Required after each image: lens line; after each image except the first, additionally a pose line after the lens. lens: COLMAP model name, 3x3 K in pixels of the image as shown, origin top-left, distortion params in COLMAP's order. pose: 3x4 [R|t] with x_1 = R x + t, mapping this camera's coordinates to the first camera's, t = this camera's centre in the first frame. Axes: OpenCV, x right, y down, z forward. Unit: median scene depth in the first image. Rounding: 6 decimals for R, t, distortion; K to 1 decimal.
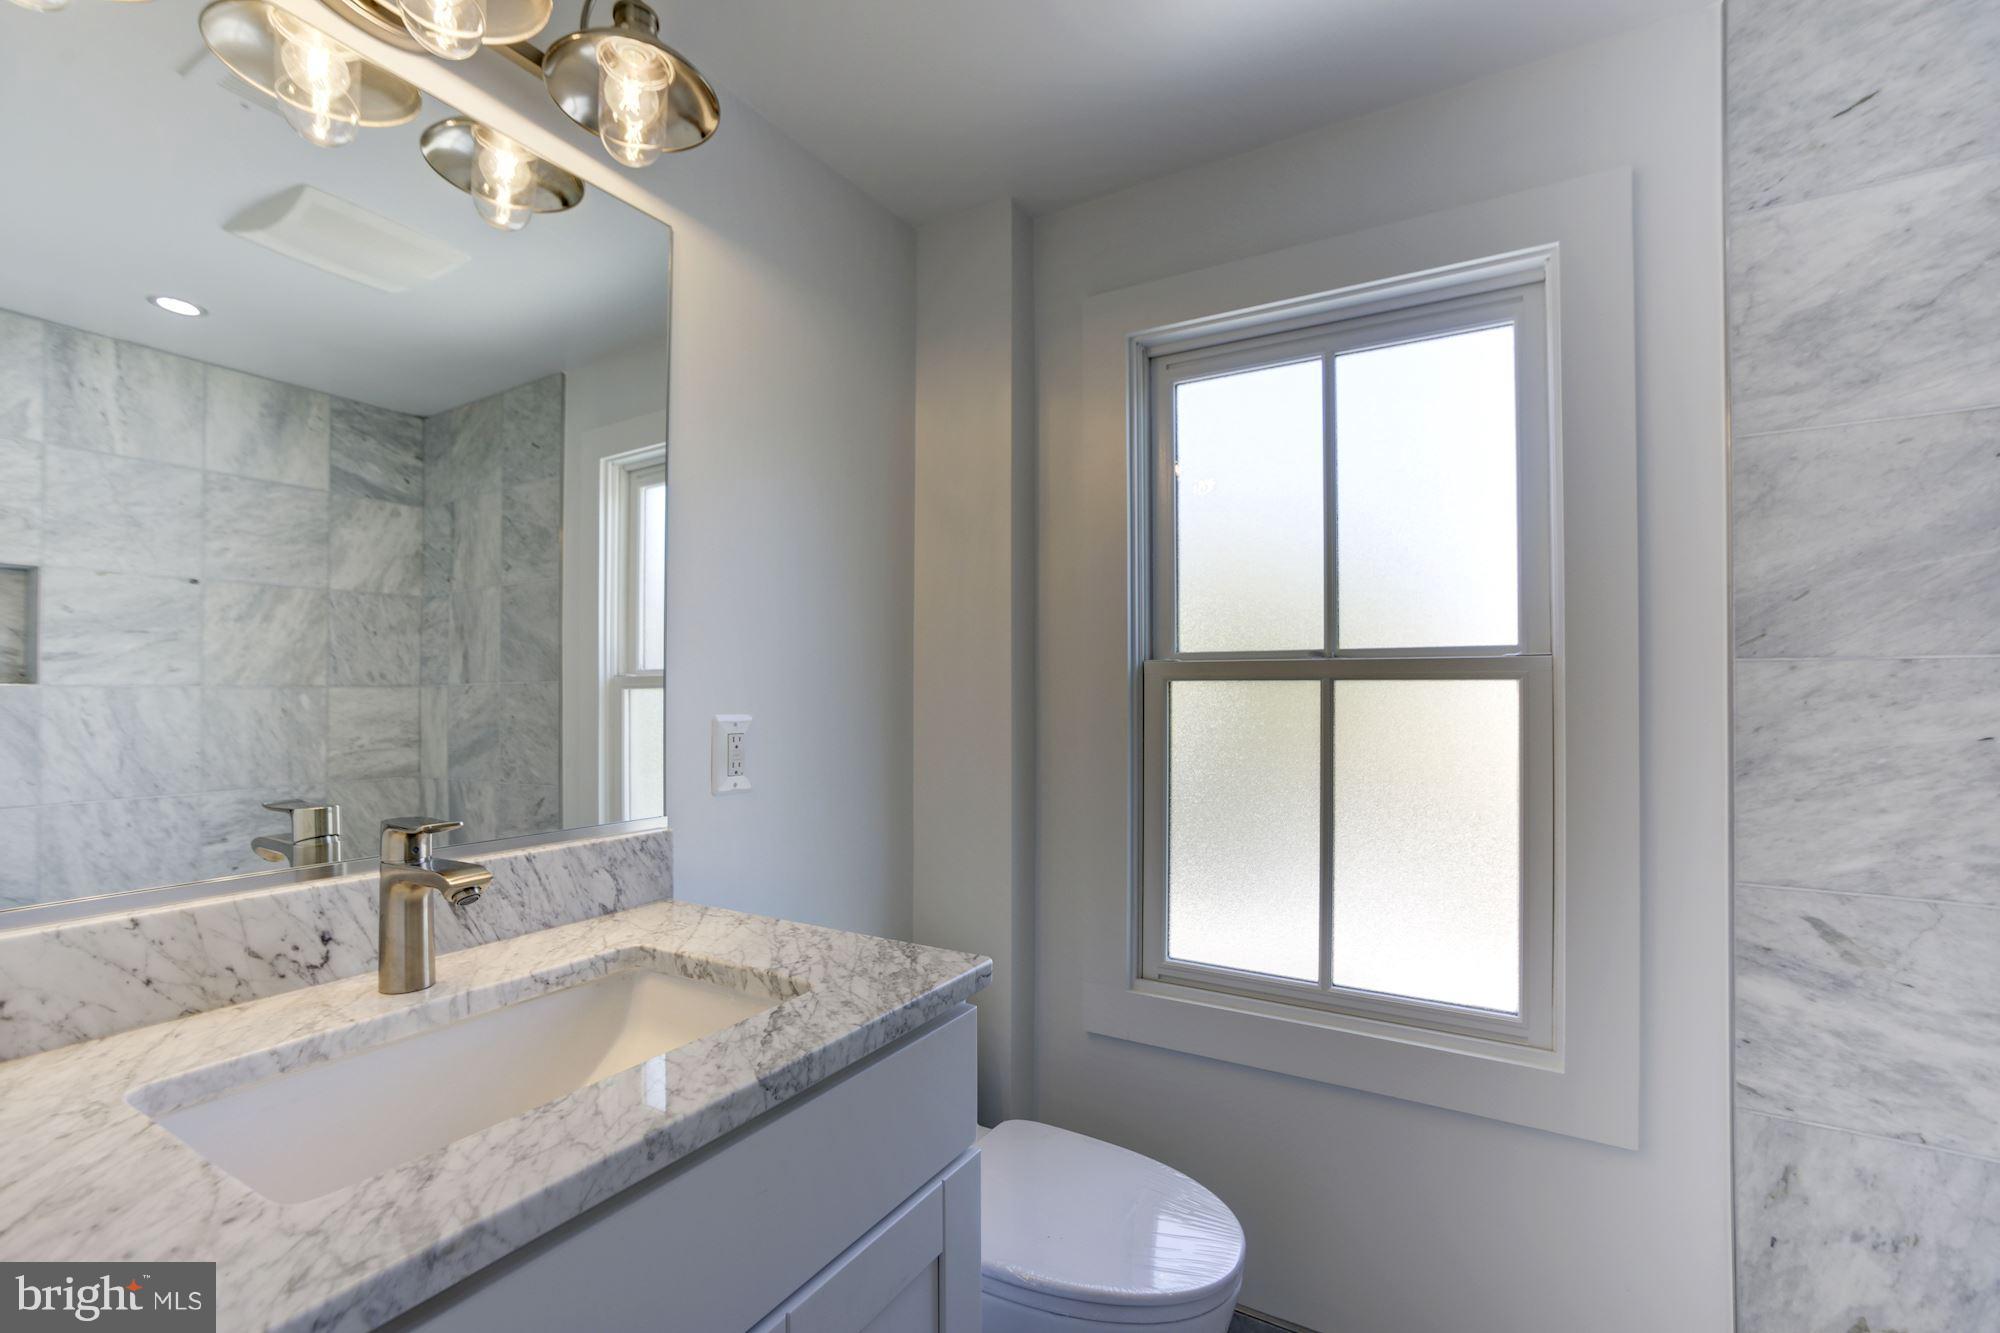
lens RADIAL K [[895.6, 0, 1002.2], [0, 895.6, 691.2], [0, 0, 1]] dist [-0.040281, 0.023456]
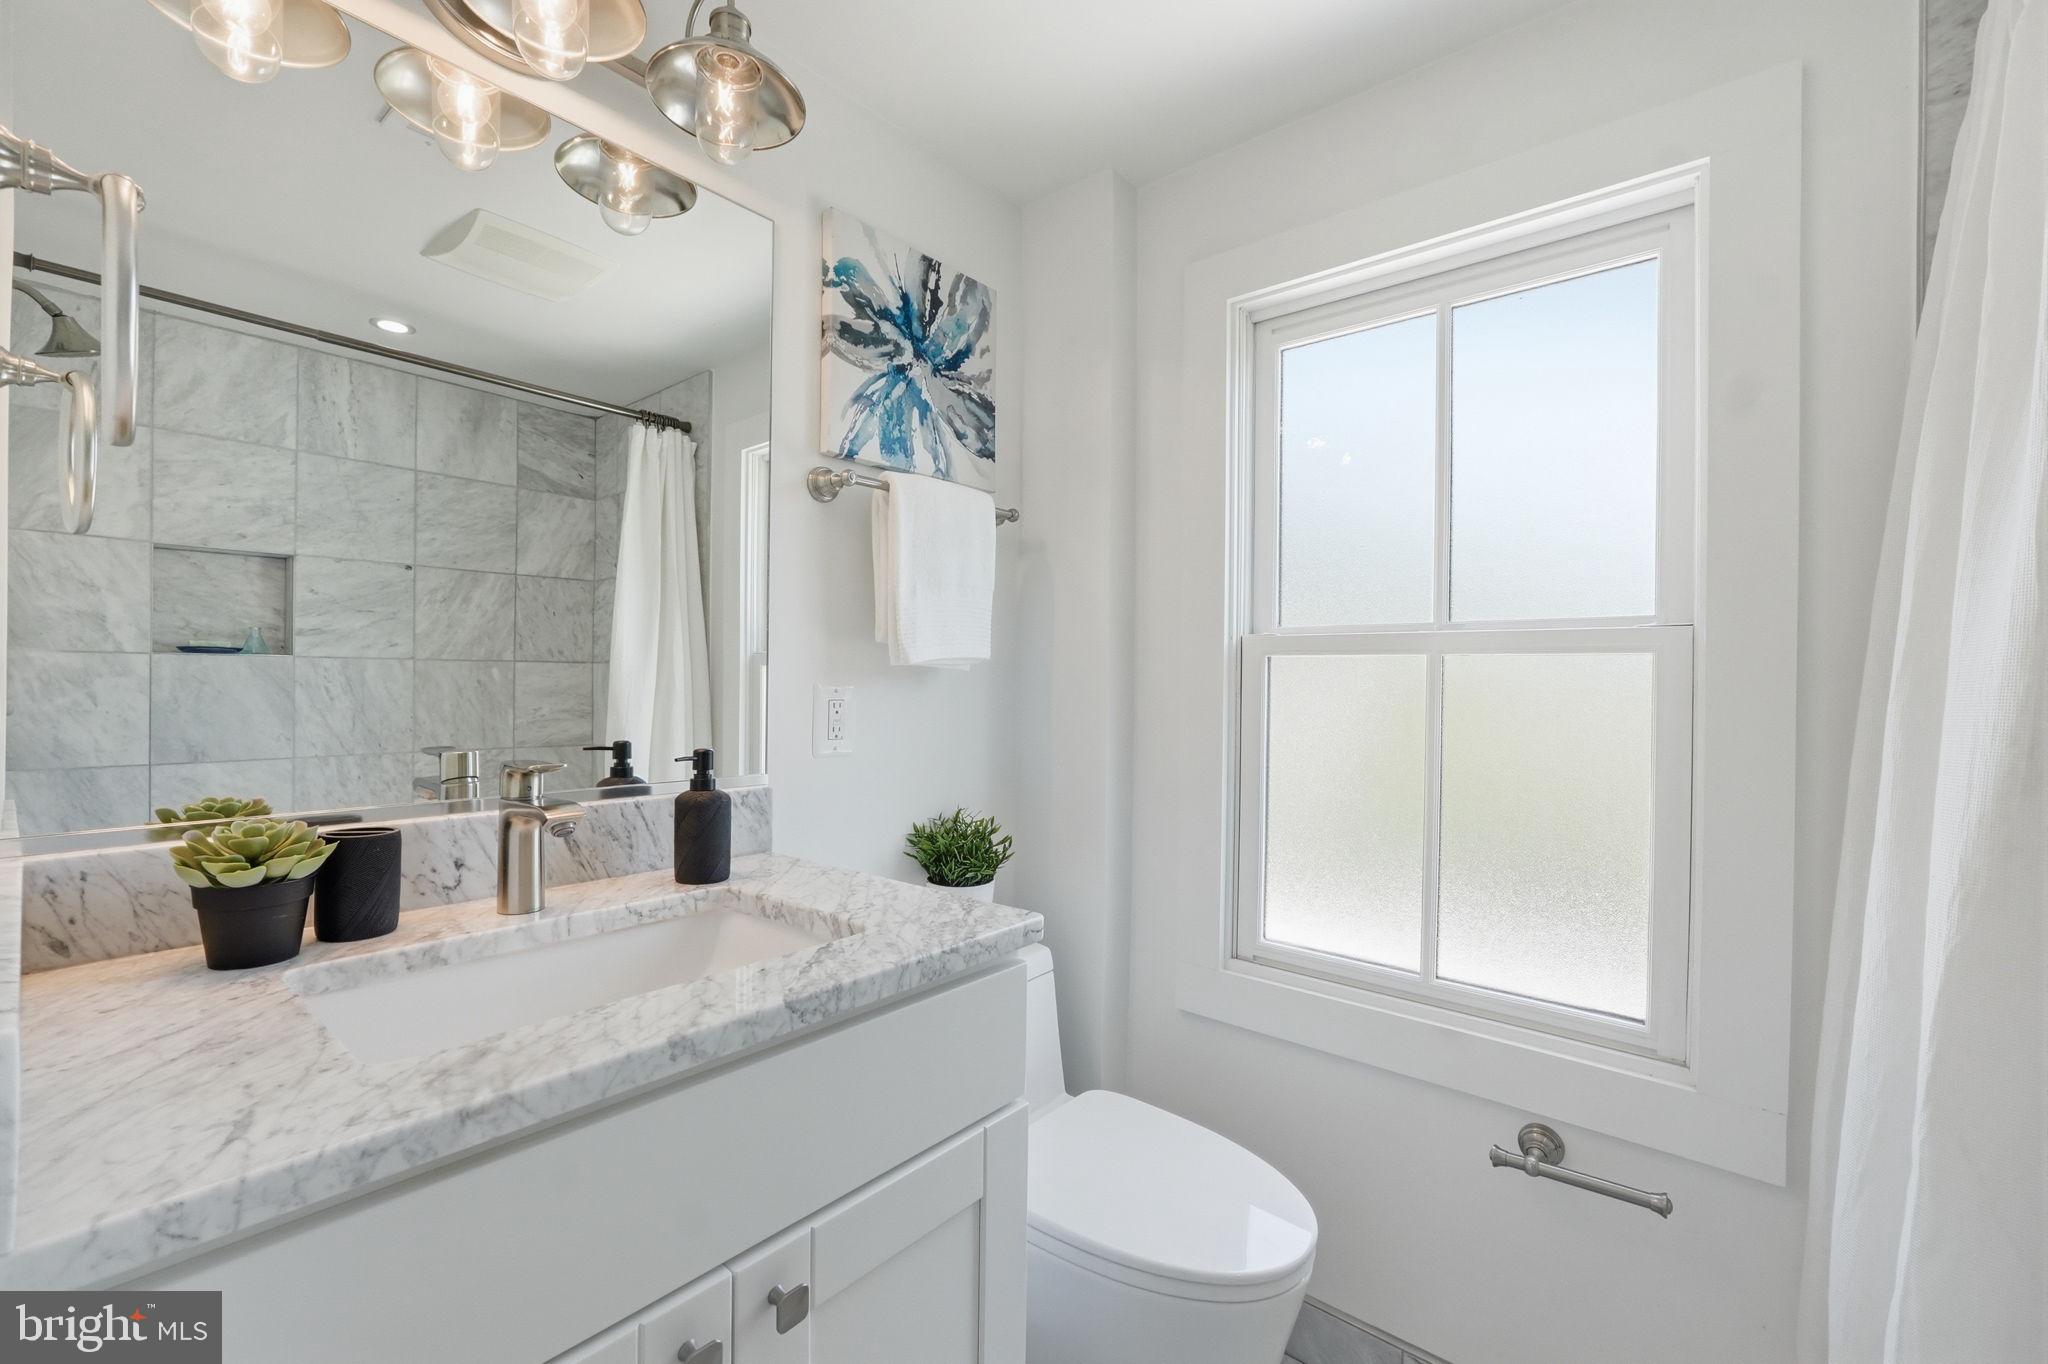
lens RADIAL K [[891.3, 0, 1017.1], [0, 891.3, 692.3], [0, 0, 1]] dist [-0.003225, -0.000233]
pose [[0.984342, 0.013045, -0.175784, 0.126655], [-0.011630, 0.999891, 0.009079, 0.032678], [0.175884, -0.006892, 0.984387, -0.008995]]
